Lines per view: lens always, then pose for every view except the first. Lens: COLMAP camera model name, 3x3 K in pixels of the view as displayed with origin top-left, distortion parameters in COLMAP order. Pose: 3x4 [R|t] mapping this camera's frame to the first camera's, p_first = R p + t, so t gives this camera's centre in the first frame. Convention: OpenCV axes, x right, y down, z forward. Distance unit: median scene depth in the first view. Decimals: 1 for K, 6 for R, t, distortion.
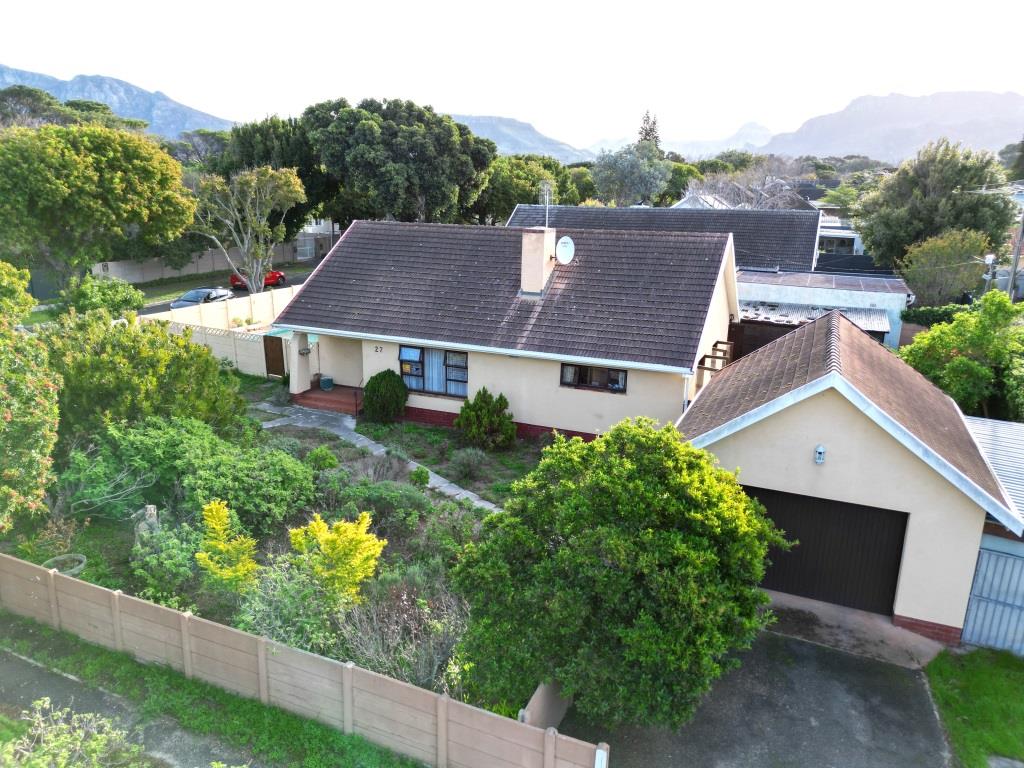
lens RADIAL K [[718.7, 0, 514.4], [0, 718.7, 379.2], [0, 0, 1]] dist [0.057287, -0.051022]
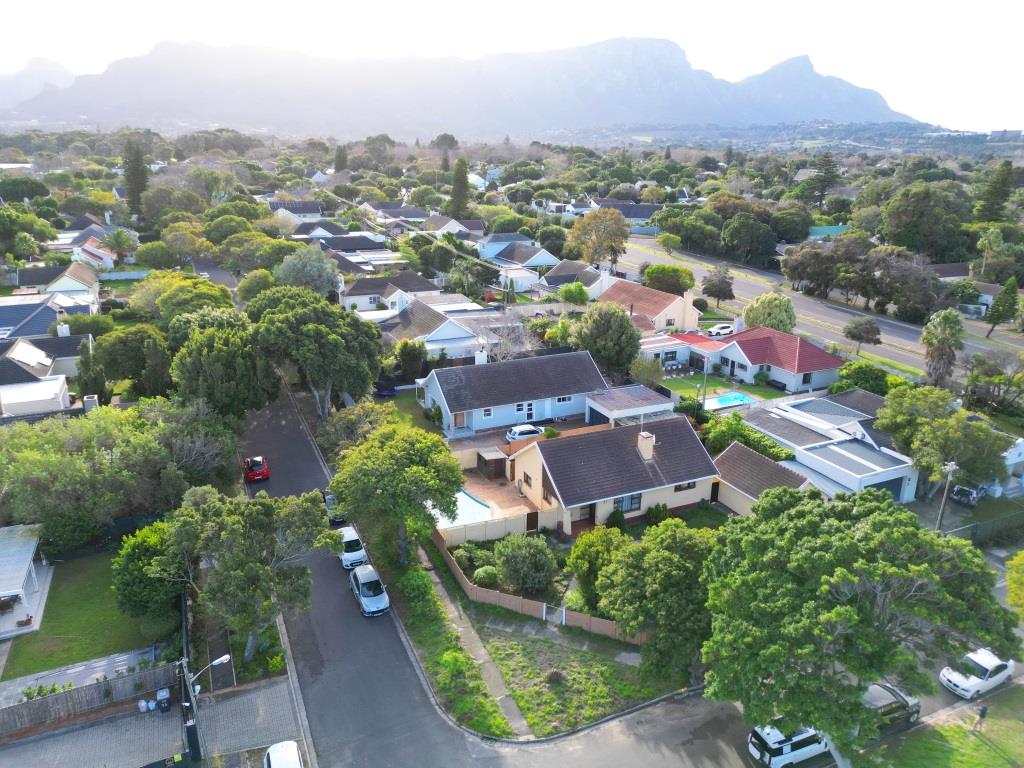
lens RADIAL K [[718.7, 0, 514.4], [0, 718.7, 379.2], [0, 0, 1]] dist [0.057287, -0.051022]
pose [[0.668423, -0.241598, 0.703450, -1.998139], [0.192869, 0.969725, 0.149784, -0.863914], [-0.718340, 0.035554, 0.694783, -0.423363]]
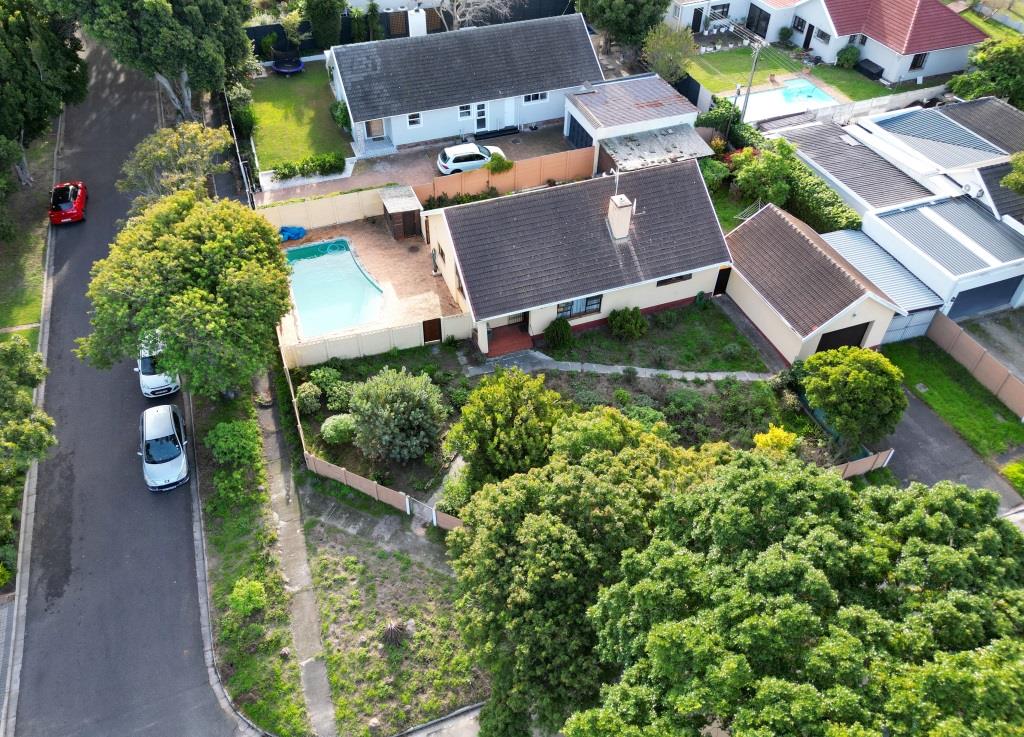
lens RADIAL K [[768.0, 0, 502.1], [0, 768.0, 326.4], [0, 0, 1]] dist [0.070280, -0.063995]
pose [[0.730650, -0.471109, 0.494173, -1.128283], [0.182159, 0.832070, 0.523907, -0.916067], [-0.658004, -0.292774, 0.693768, -0.085238]]
